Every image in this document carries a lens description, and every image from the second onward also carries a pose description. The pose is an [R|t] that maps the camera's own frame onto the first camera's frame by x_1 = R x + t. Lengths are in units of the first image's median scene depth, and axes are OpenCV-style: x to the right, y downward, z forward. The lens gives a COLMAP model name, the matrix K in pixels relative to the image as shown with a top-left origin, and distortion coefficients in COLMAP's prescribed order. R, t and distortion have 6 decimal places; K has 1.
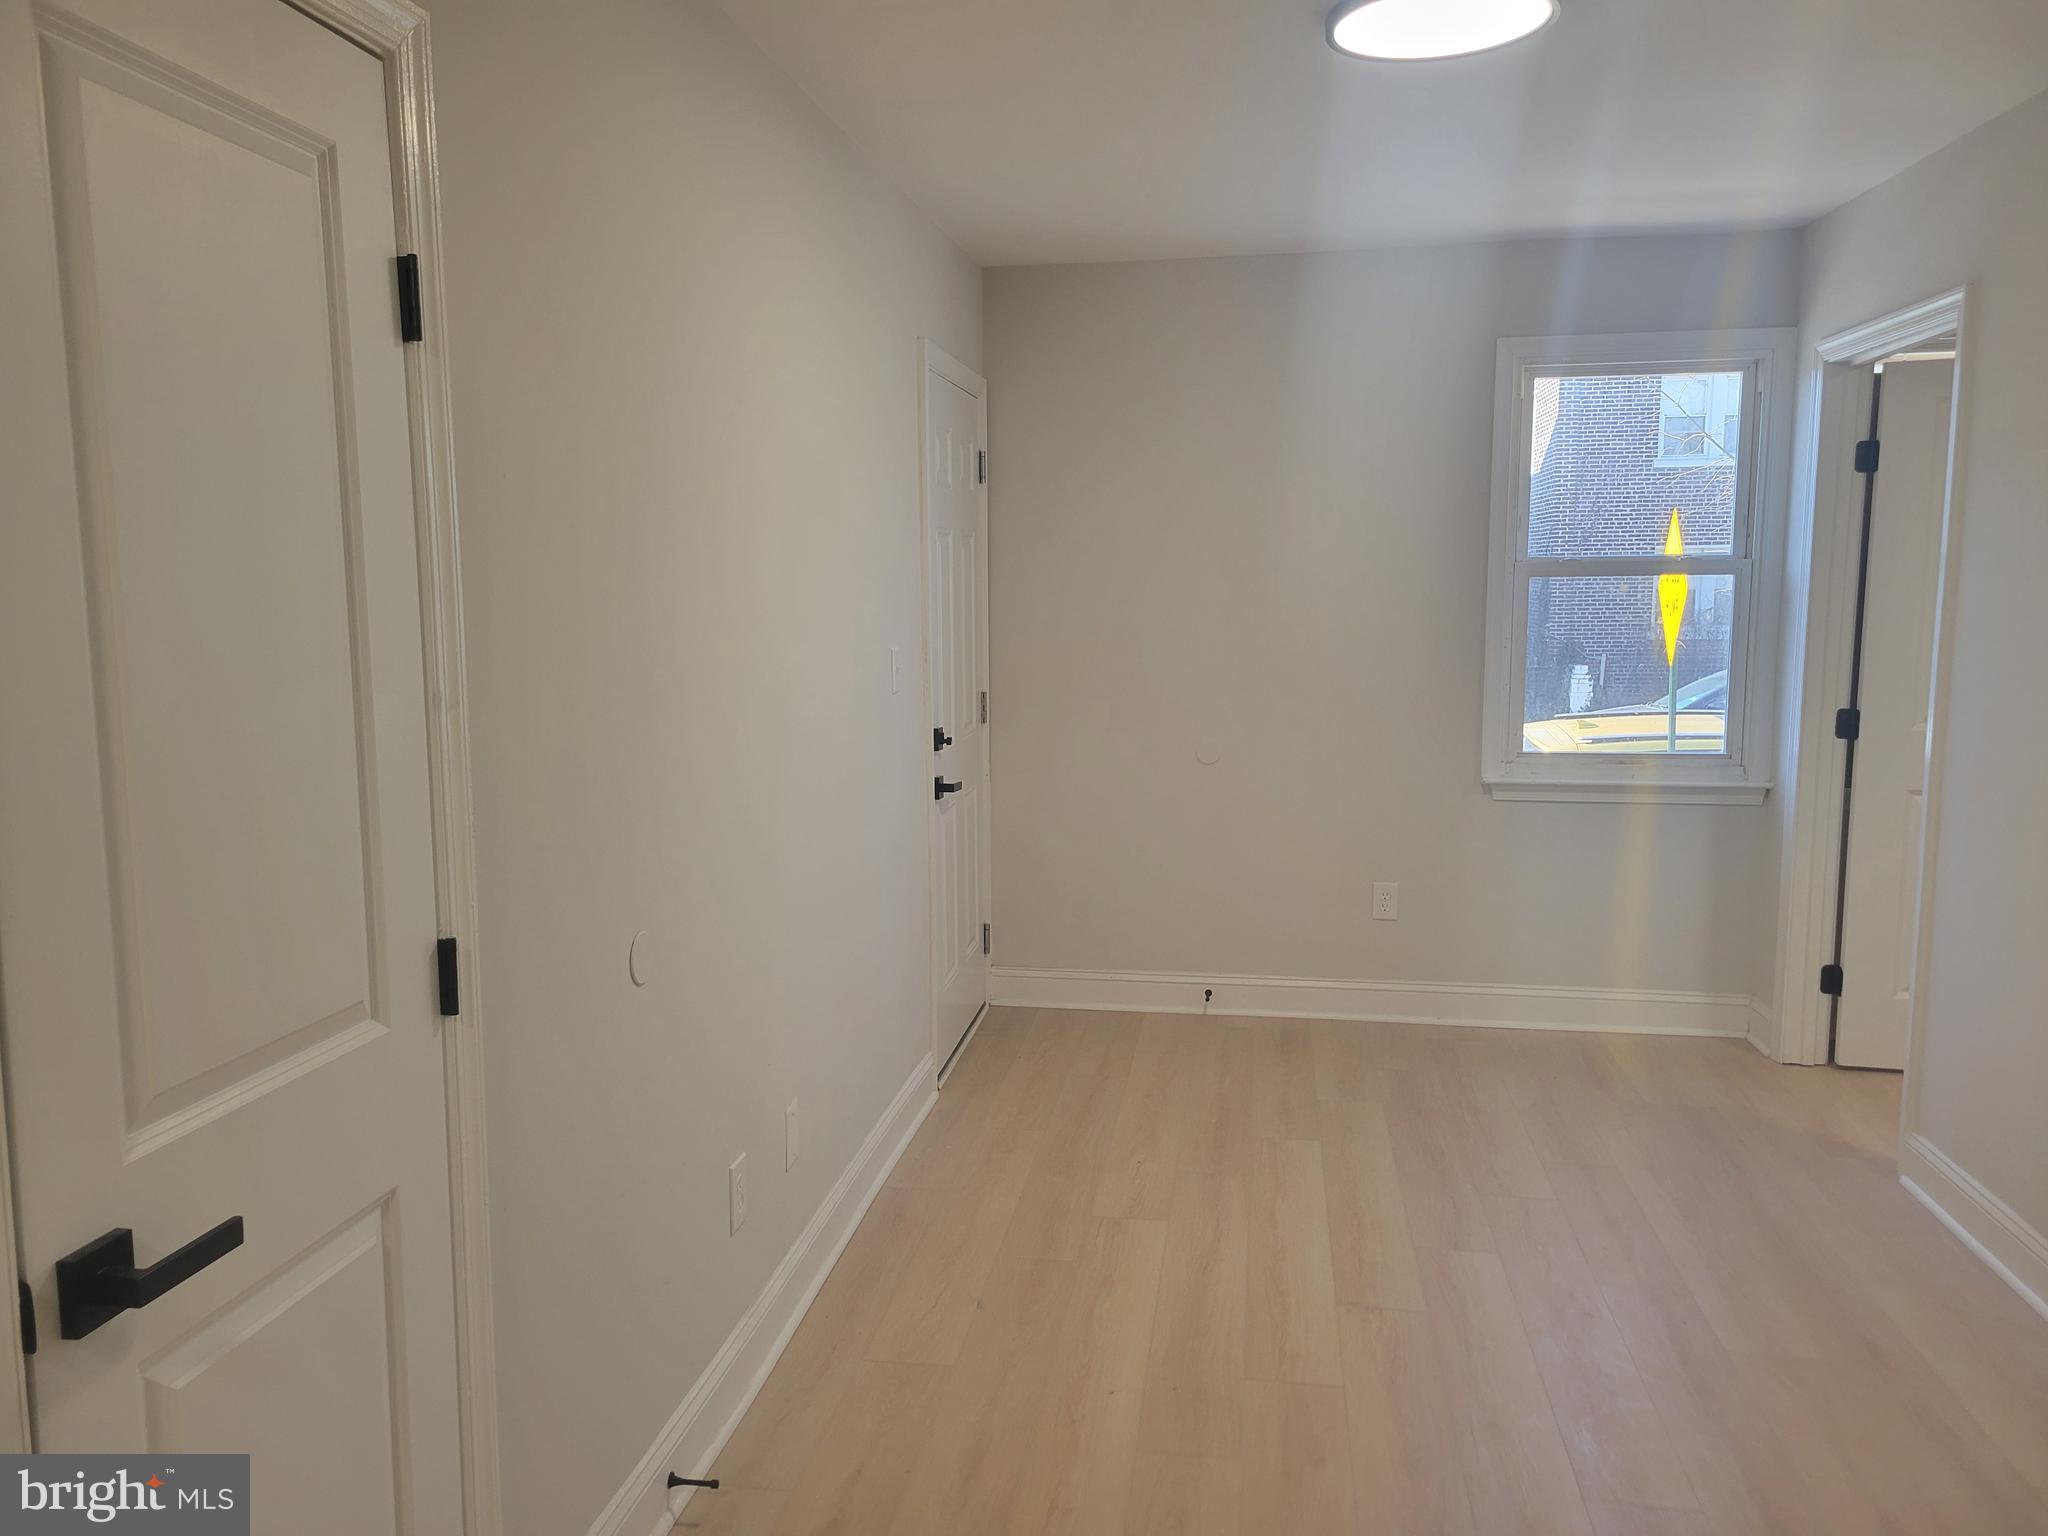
lens RADIAL K [[1533.2, 0, 1024.1], [0, 1533.2, 767.0], [0, 0, 1]] dist [0.062289, -0.016112]
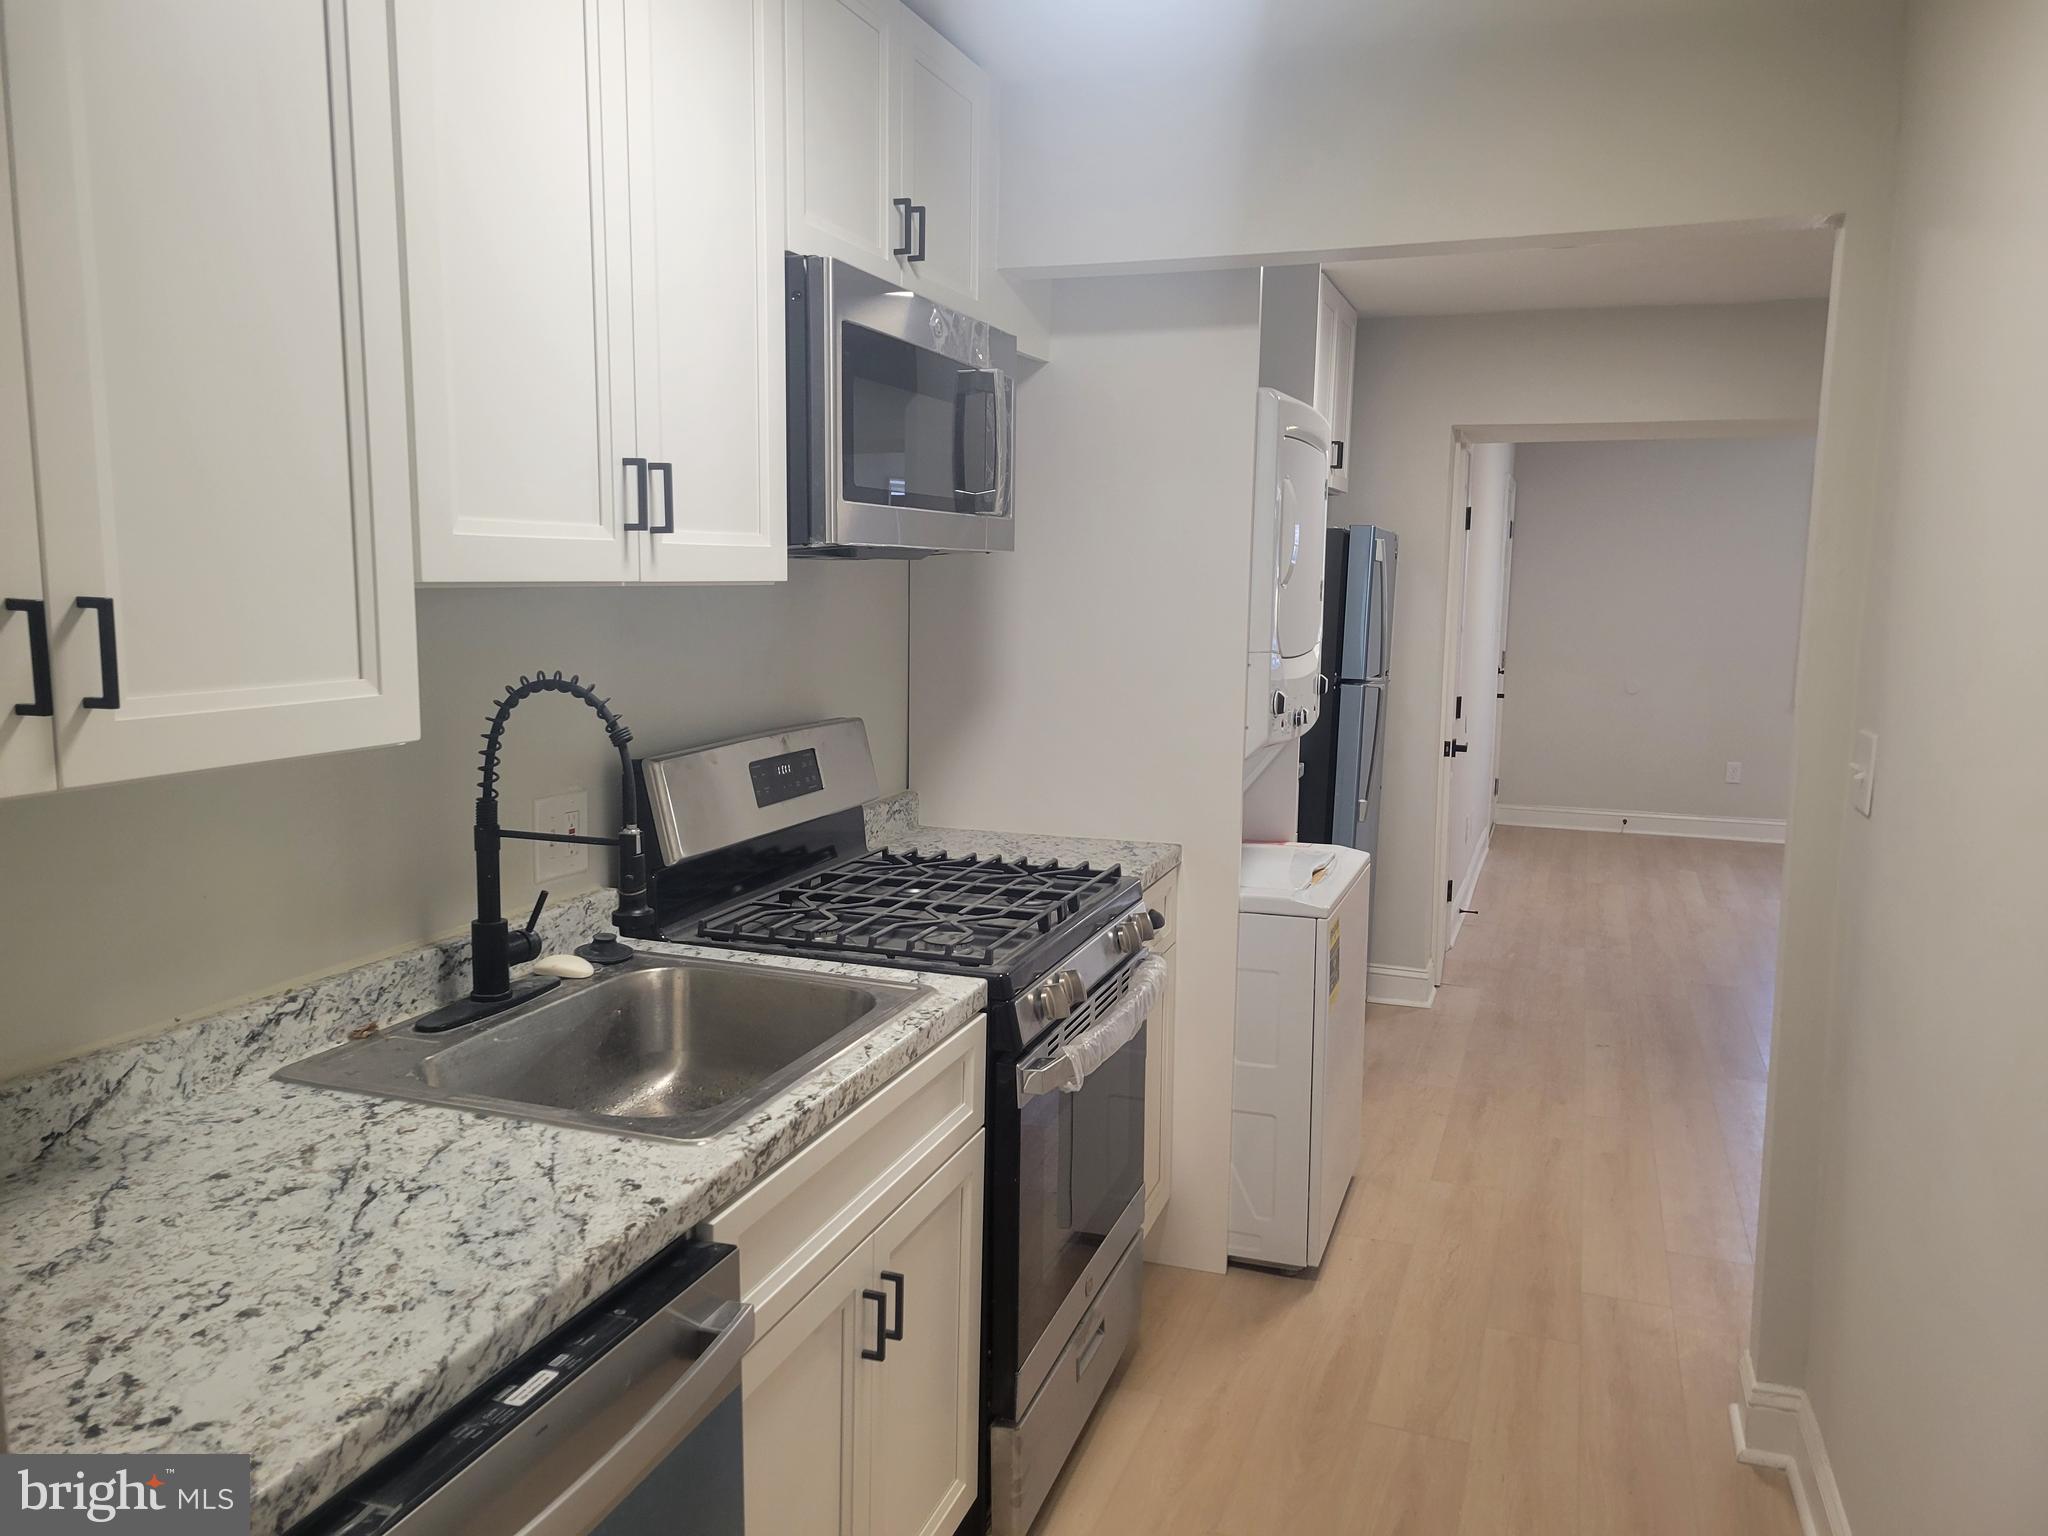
lens RADIAL K [[1533.2, 0, 1018.5], [0, 1533.2, 777.8], [0, 0, 1]] dist [0.062289, -0.016112]
pose [[0.980902, 0.041184, -0.190092, -0.238929], [-0.039342, 0.999135, 0.013455, 0.099846], [0.190482, -0.005719, 0.981674, -0.937612]]
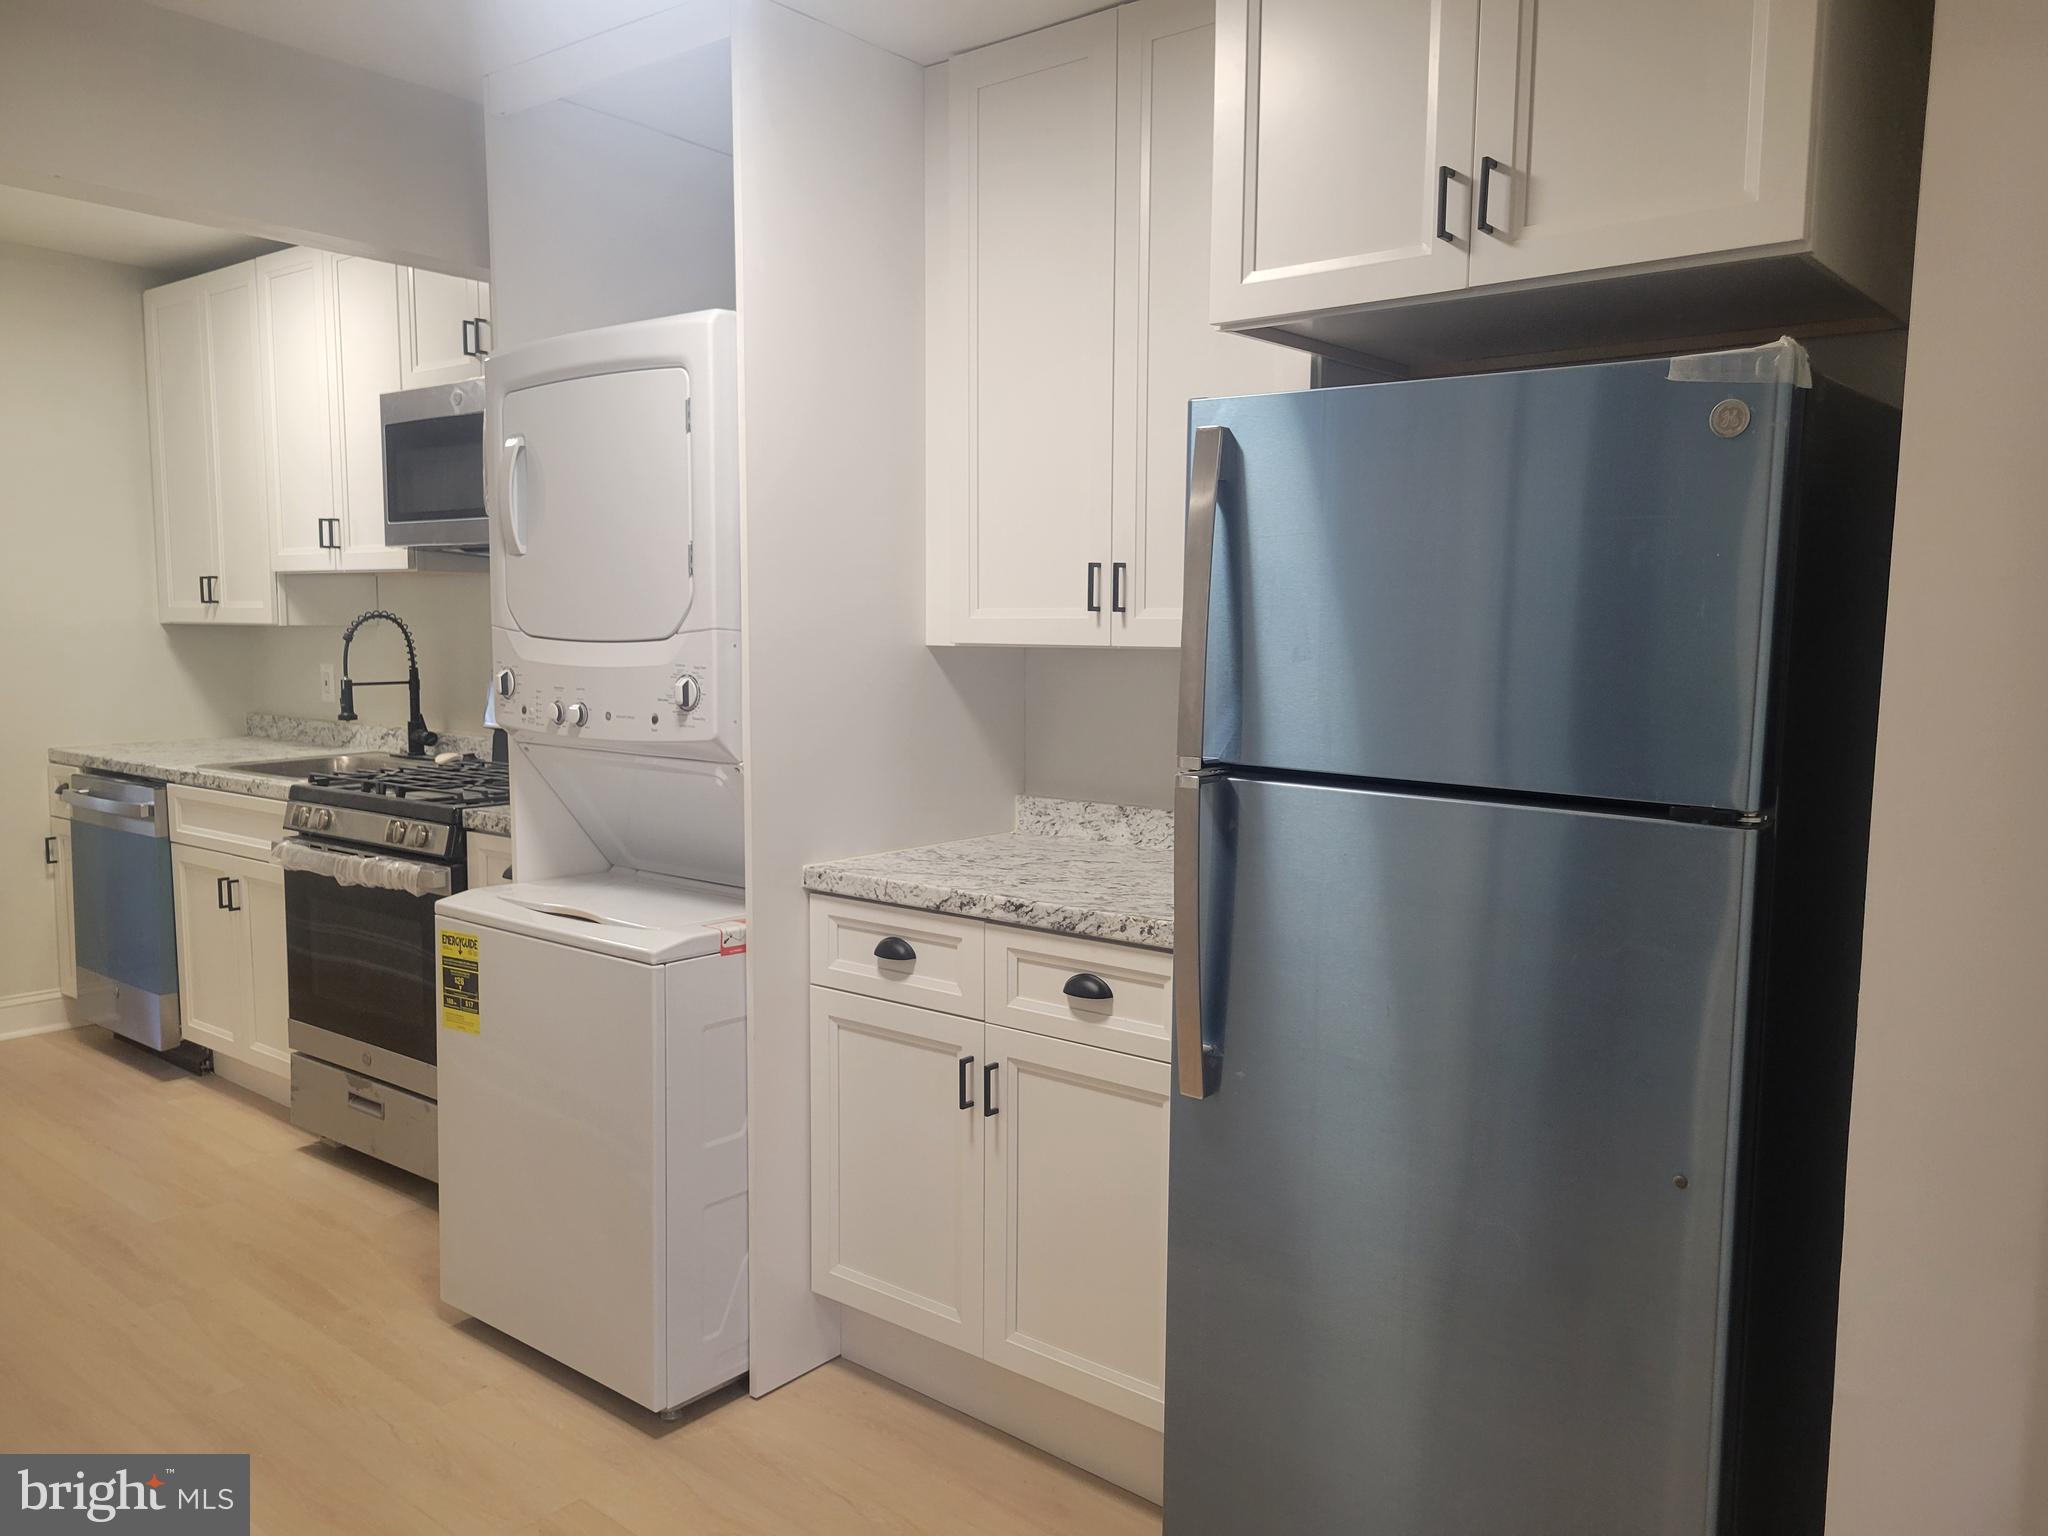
lens RADIAL K [[1533.2, 0, 1012.0], [0, 1533.2, 766.5], [0, 0, 1]] dist [0.062289, -0.016112]
pose [[-0.518017, 0.078607, -0.851751, 0.853776], [-0.113818, 0.980579, 0.159718, -0.214269], [0.847764, 0.179681, -0.499010, 2.190965]]
